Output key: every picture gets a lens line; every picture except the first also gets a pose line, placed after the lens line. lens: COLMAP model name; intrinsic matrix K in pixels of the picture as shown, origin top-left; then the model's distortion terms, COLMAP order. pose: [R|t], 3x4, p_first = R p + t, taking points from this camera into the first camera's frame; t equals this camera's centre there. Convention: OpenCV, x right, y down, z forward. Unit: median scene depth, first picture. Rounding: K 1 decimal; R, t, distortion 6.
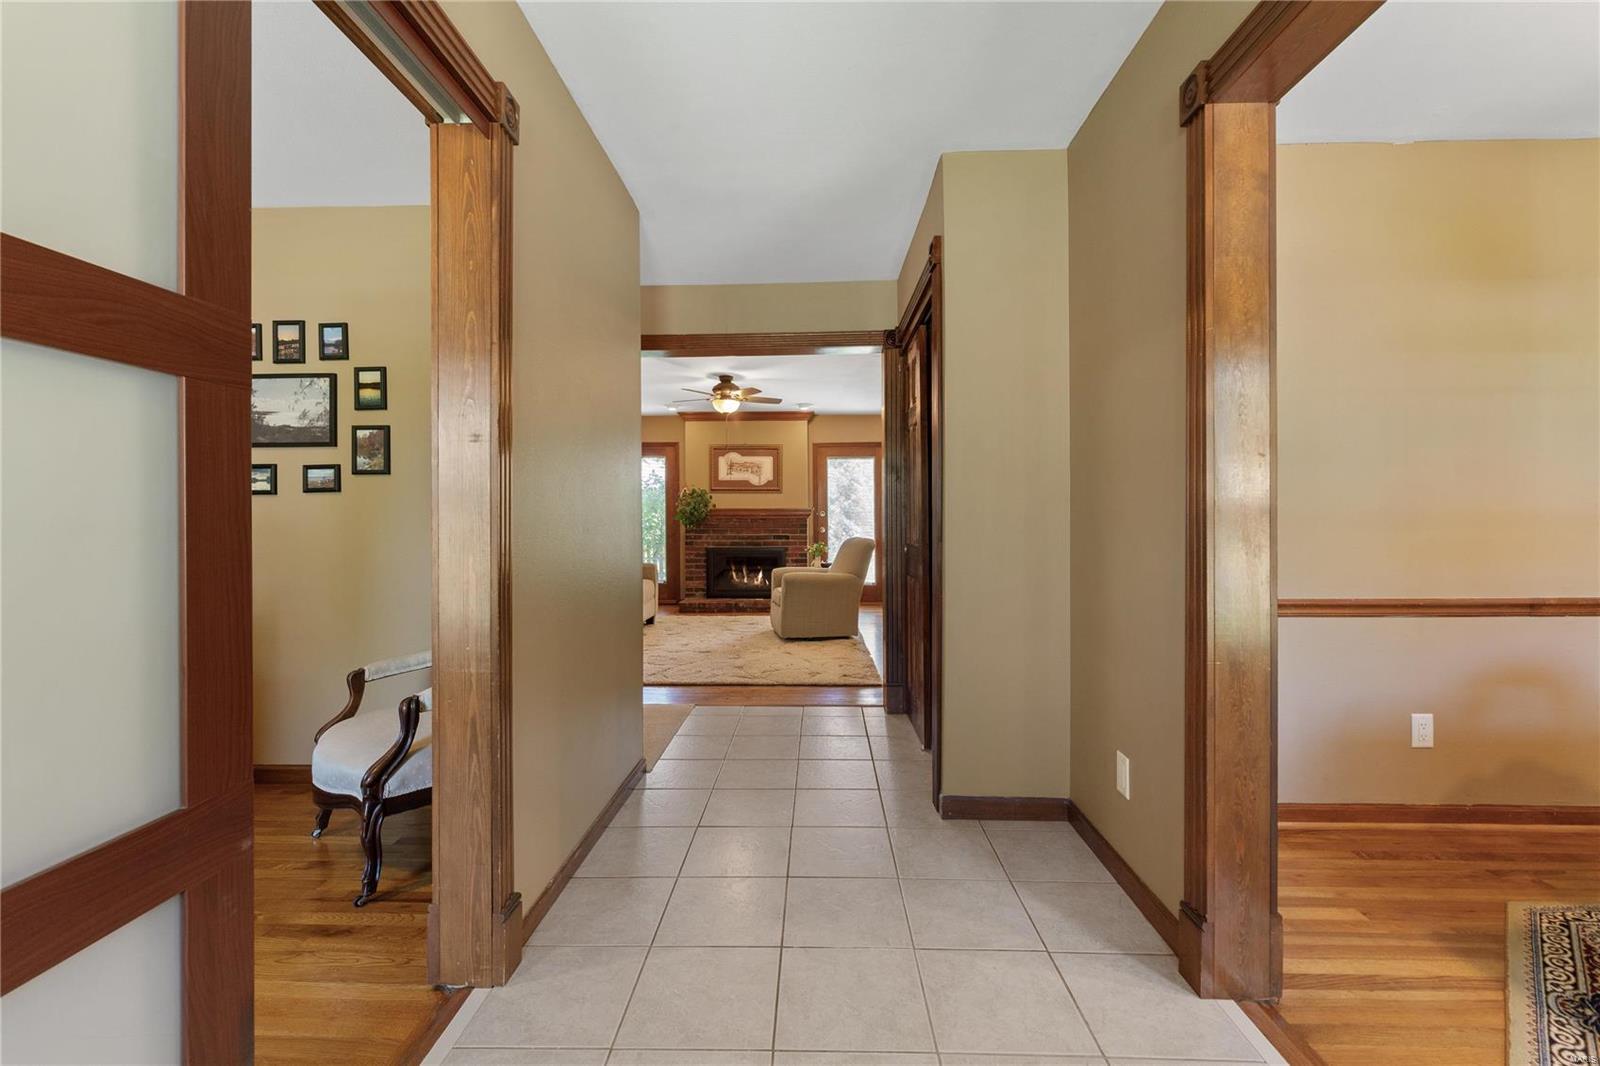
lens RADIAL K [[691.0, 0, 804.6], [0, 691.0, 499.4], [0, 0, 1]] dist [0.003402, 0.000235]
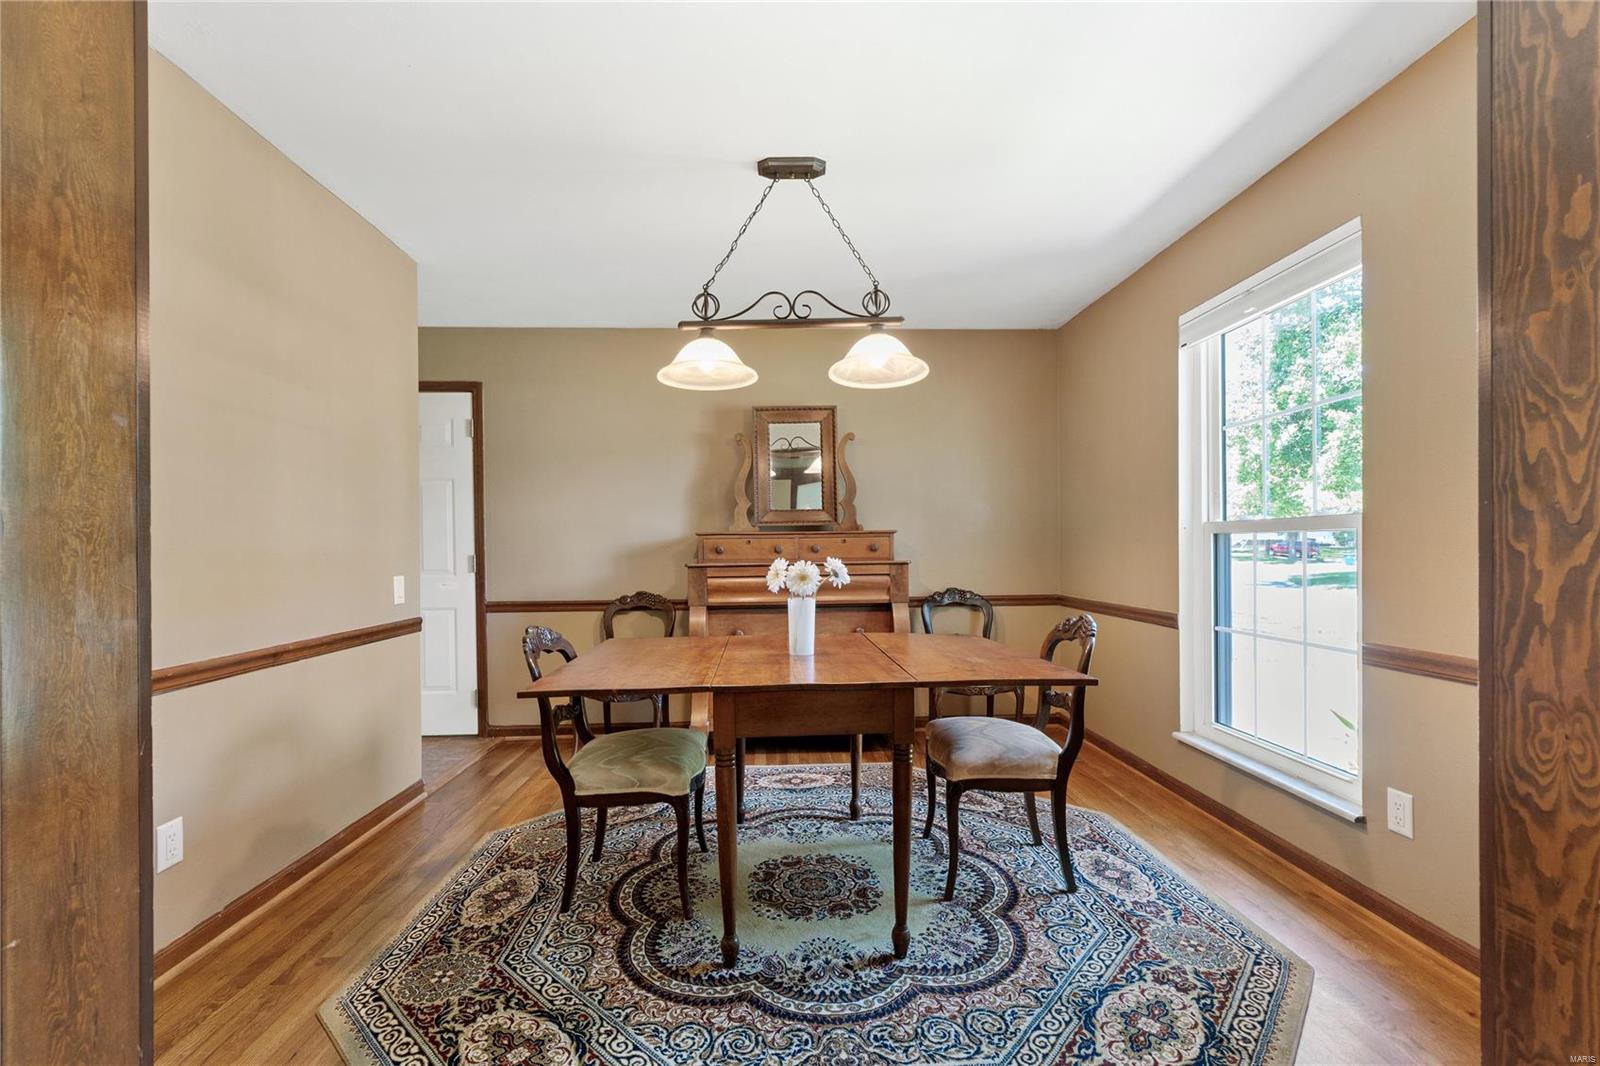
lens RADIAL K [[662.3, 0, 798.5], [0, 662.3, 550.7], [0, 0, 1]] dist [-0.002460, -0.000374]
pose [[-0.070918, 0.001234, 0.997481, 0.161473], [-0.012521, 0.999919, -0.002127, 0.011992], [-0.997404, -0.012640, -0.070897, 0.464030]]
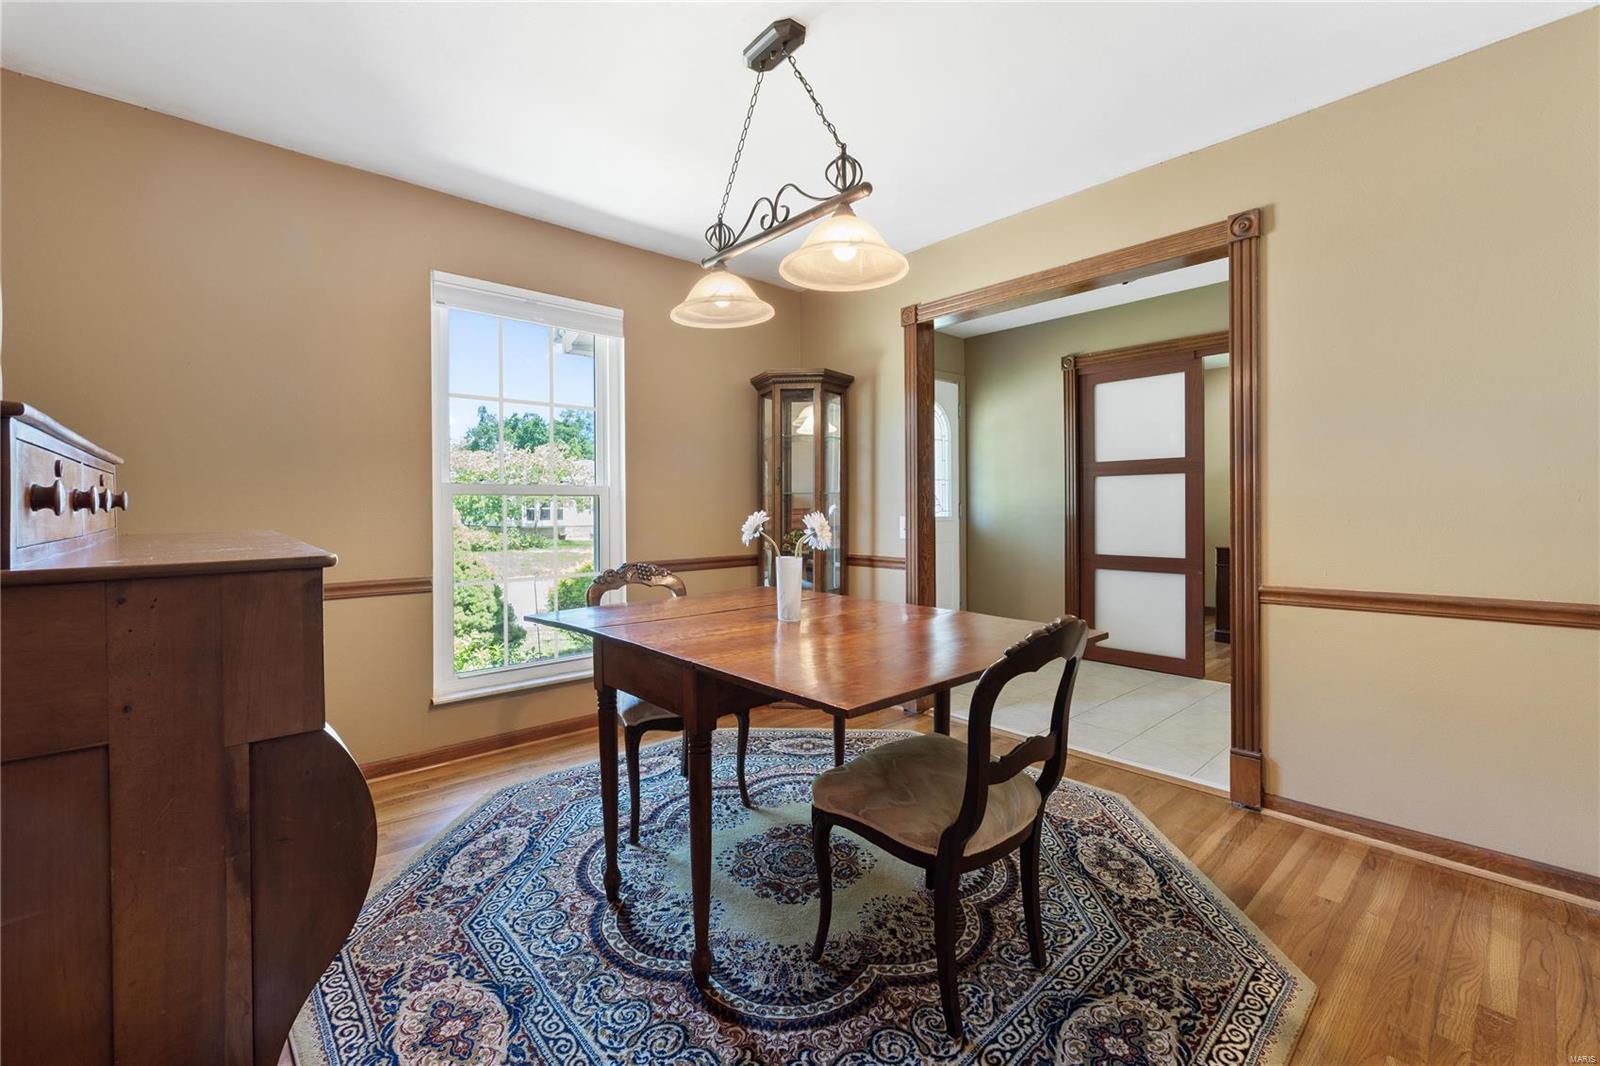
lens RADIAL K [[691.0, 0, 804.6], [0, 691.0, 499.4], [0, 0, 1]] dist [0.003402, 0.000235]
pose [[-0.723828, -0.003759, -0.689970, 1.952609], [0.017697, 0.999555, -0.024012, 0.015760], [0.689753, -0.029591, -0.723439, 1.155655]]
